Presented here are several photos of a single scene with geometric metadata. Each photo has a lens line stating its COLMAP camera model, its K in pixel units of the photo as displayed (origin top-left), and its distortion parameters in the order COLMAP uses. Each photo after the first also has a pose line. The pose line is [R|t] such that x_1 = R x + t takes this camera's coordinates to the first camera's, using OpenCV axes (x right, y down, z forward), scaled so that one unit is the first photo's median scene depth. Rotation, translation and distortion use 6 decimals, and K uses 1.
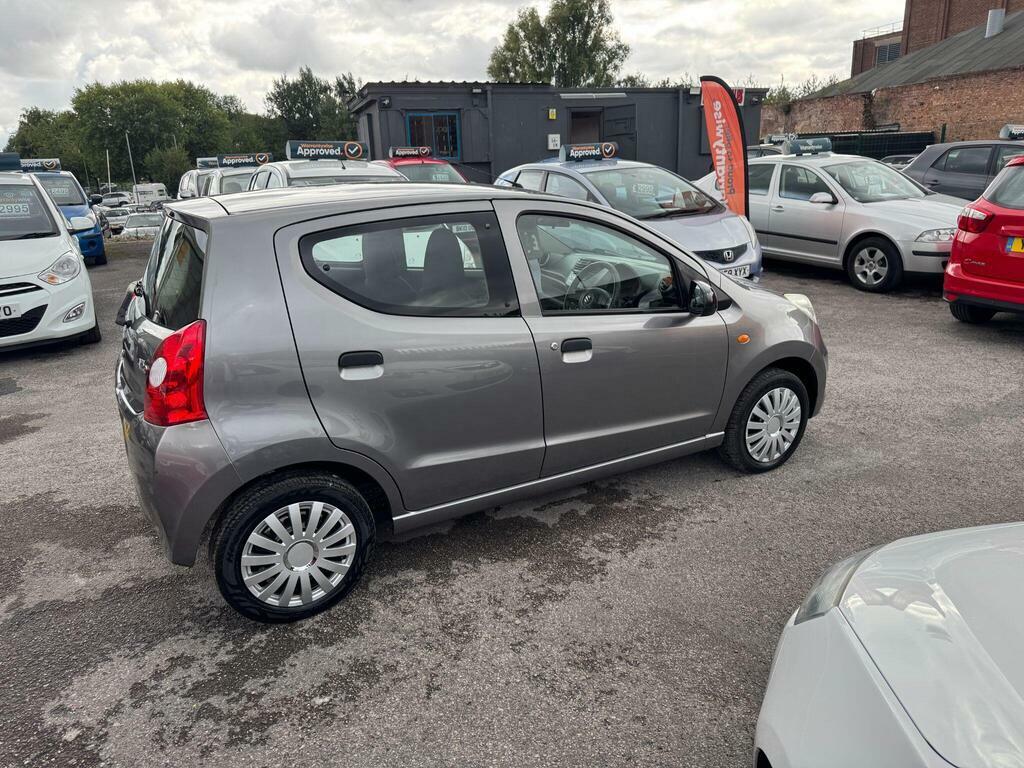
lens RADIAL K [[985.8, 0, 445.5], [0, 985.8, 402.3], [0, 0, 1]] dist [0.001448, -0.015127]
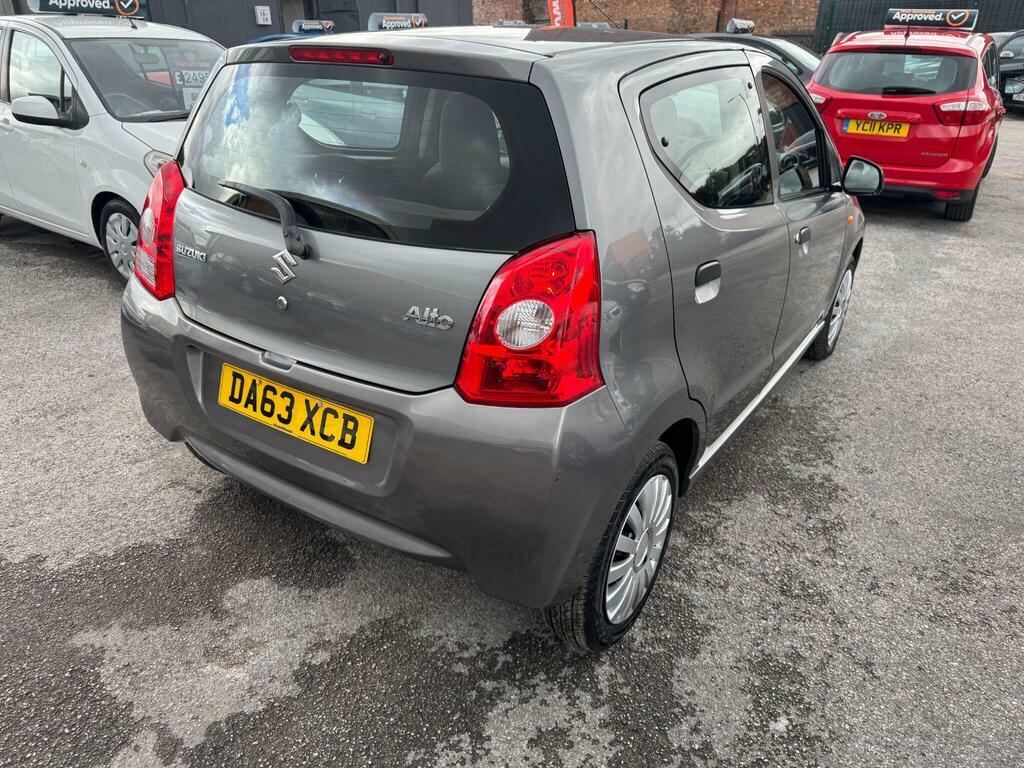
lens RADIAL K [[985.8, 0, 445.5], [0, 985.8, 402.3], [0, 0, 1]] dist [0.001448, -0.015127]
pose [[0.828331, -0.152643, 0.539043, -0.598001], [0.104568, 0.987383, 0.118916, -0.047760], [-0.550394, -0.042135, 0.833841, 0.445296]]
